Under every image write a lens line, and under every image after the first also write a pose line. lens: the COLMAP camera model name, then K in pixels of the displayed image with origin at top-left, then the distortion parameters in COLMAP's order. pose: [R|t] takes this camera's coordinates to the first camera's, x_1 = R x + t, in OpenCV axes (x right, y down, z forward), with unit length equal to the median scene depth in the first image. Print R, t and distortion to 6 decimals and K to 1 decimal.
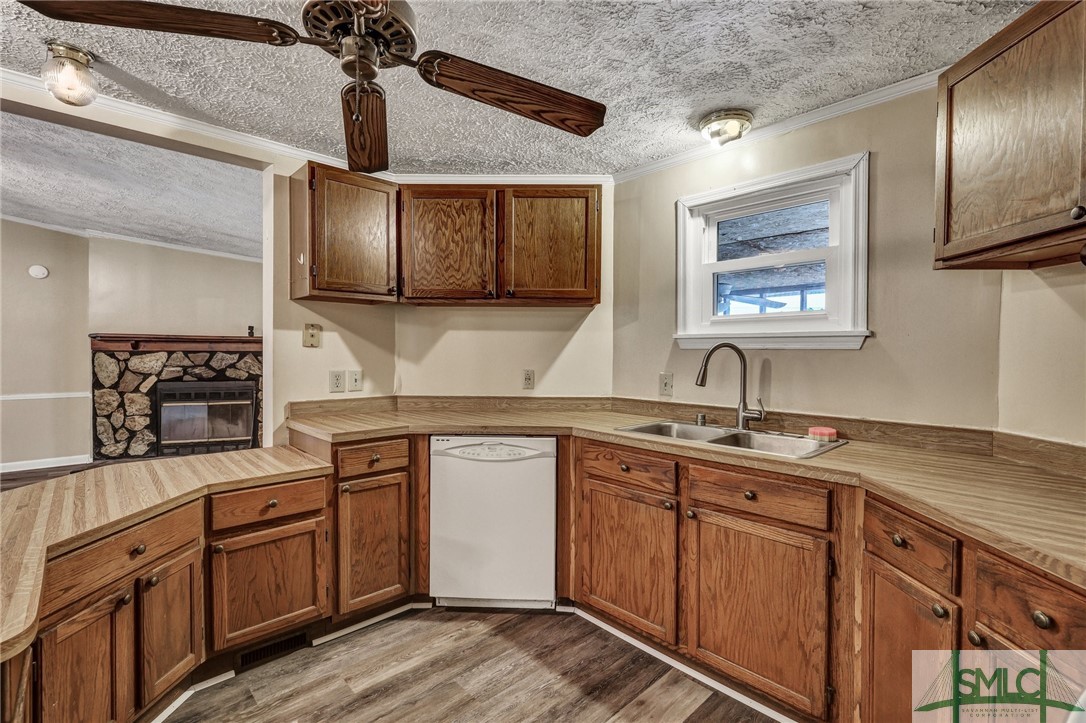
lens RADIAL K [[494.7, 0, 540.4], [0, 494.7, 363.5], [0, 0, 1]] dist [0.000451, 0.000282]
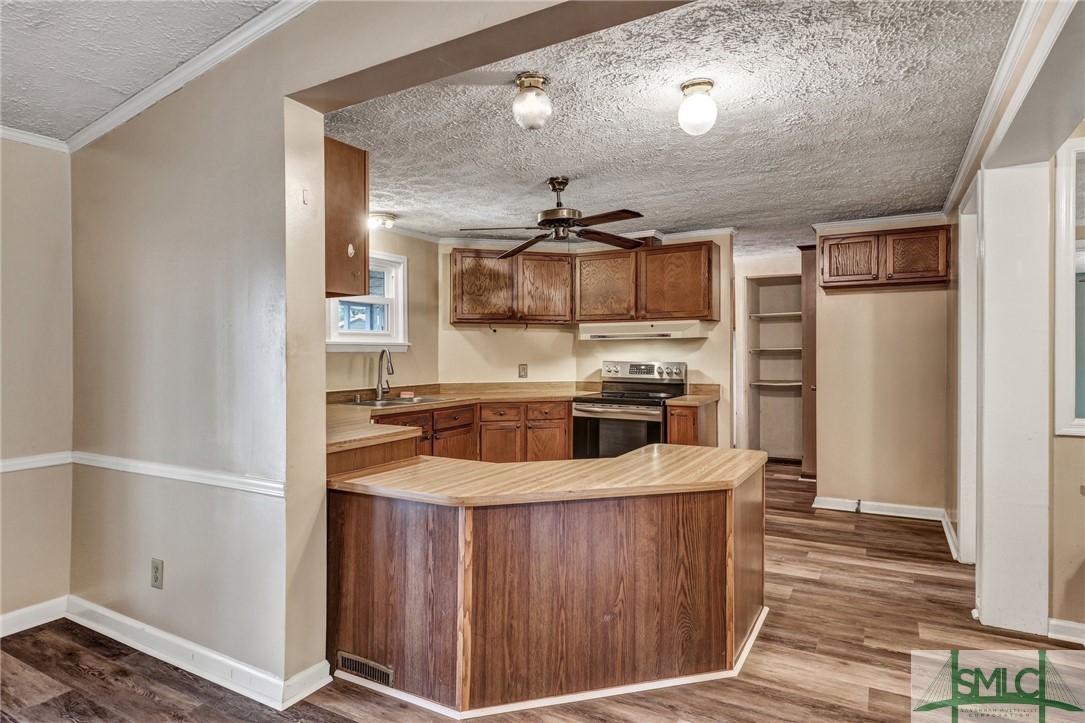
lens RADIAL K [[605.1, 0, 542.5], [0, 605.1, 361.5], [0, 0, 1]] dist [0.002882, 0.001616]
pose [[-0.292460, -0.019258, 0.956084, -1.516060], [0.024901, 0.999305, 0.027745, -0.034928], [-0.955953, 0.031922, -0.291777, 0.936883]]
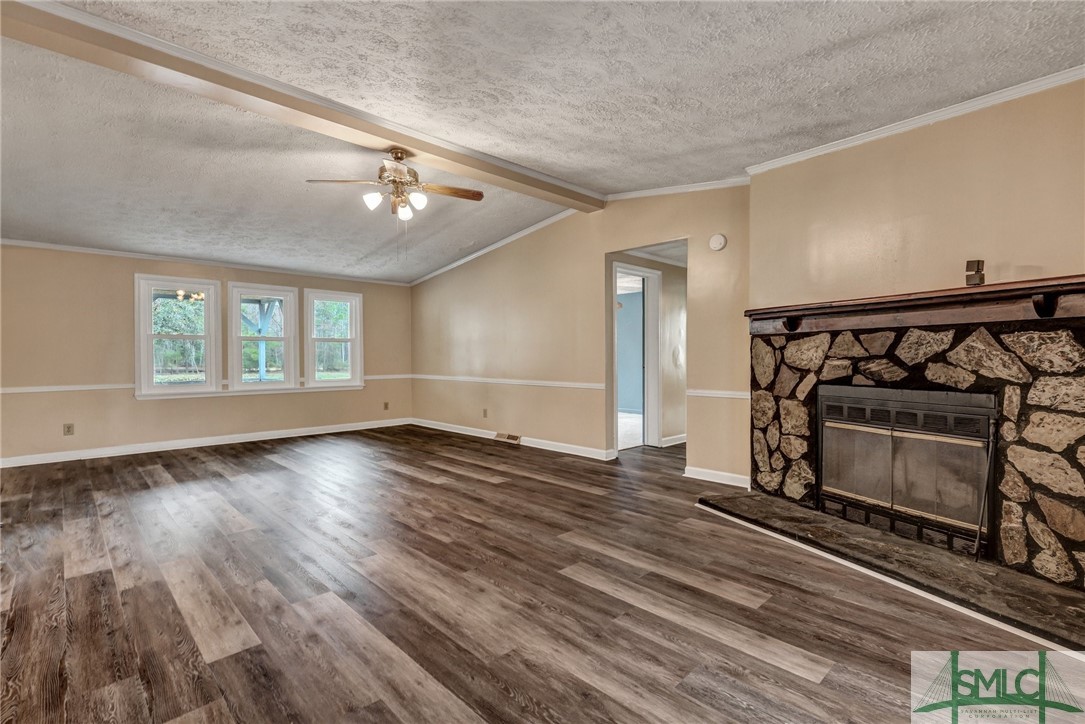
lens RADIAL K [[497.6, 0, 544.1], [0, 497.6, 361.3], [0, 0, 1]] dist [-0.000774, 0.000068]
pose [[0.022119, 0.003768, -0.999748, -0.407687], [-0.014604, 0.999887, 0.003446, 0.027721], [0.999649, 0.014524, 0.022172, 1.455849]]
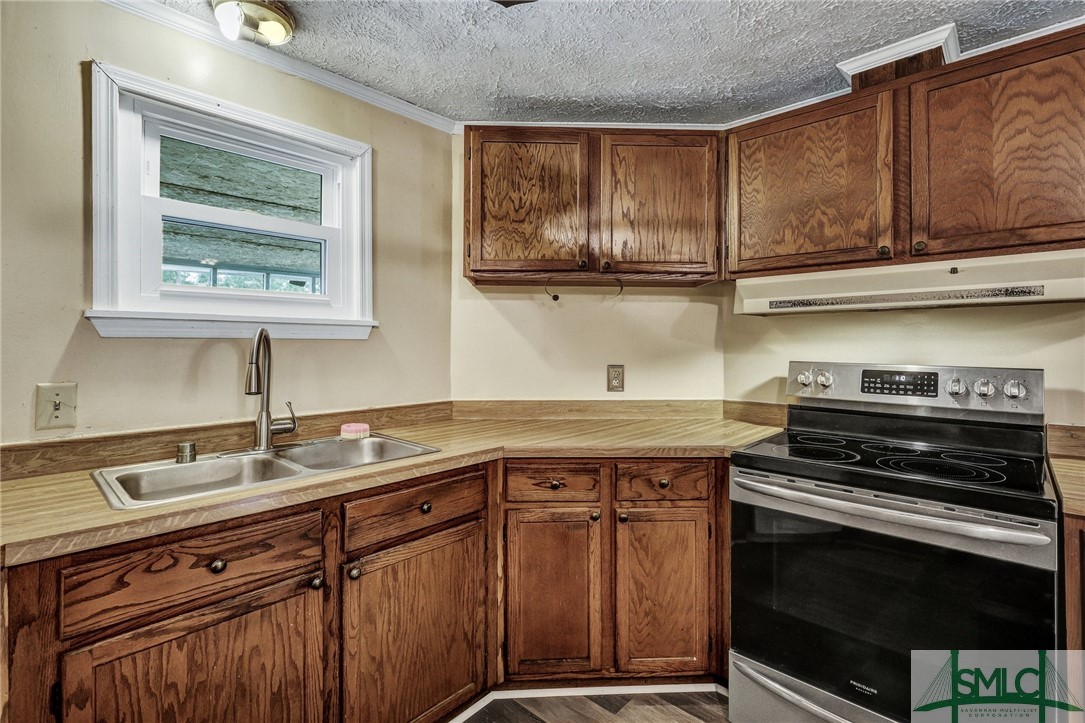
lens RADIAL K [[502.0, 0, 543.6], [0, 502.0, 337.2], [0, 0, 1]] dist [-0.001671, -0.000095]
pose [[-0.074168, 0.007961, 0.997214, -0.310080], [0.022695, 0.999723, -0.006293, -0.014249], [-0.996987, 0.022165, -0.074328, 0.563663]]
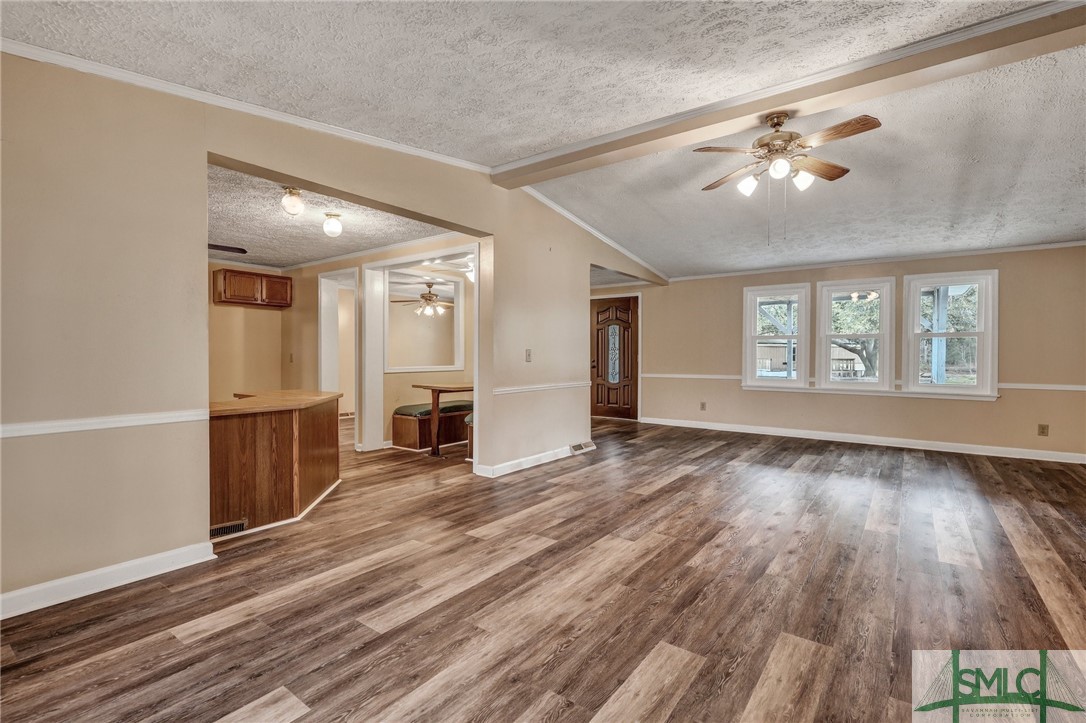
lens RADIAL K [[498.1, 0, 544.6], [0, 498.1, 360.8], [0, 0, 1]] dist [-0.000774, 0.000068]
pose [[-0.983839, -0.007984, -0.178879, -1.097985], [-0.013480, 0.999473, 0.029528, 0.008498], [0.178549, 0.031462, -0.983428, 2.215357]]
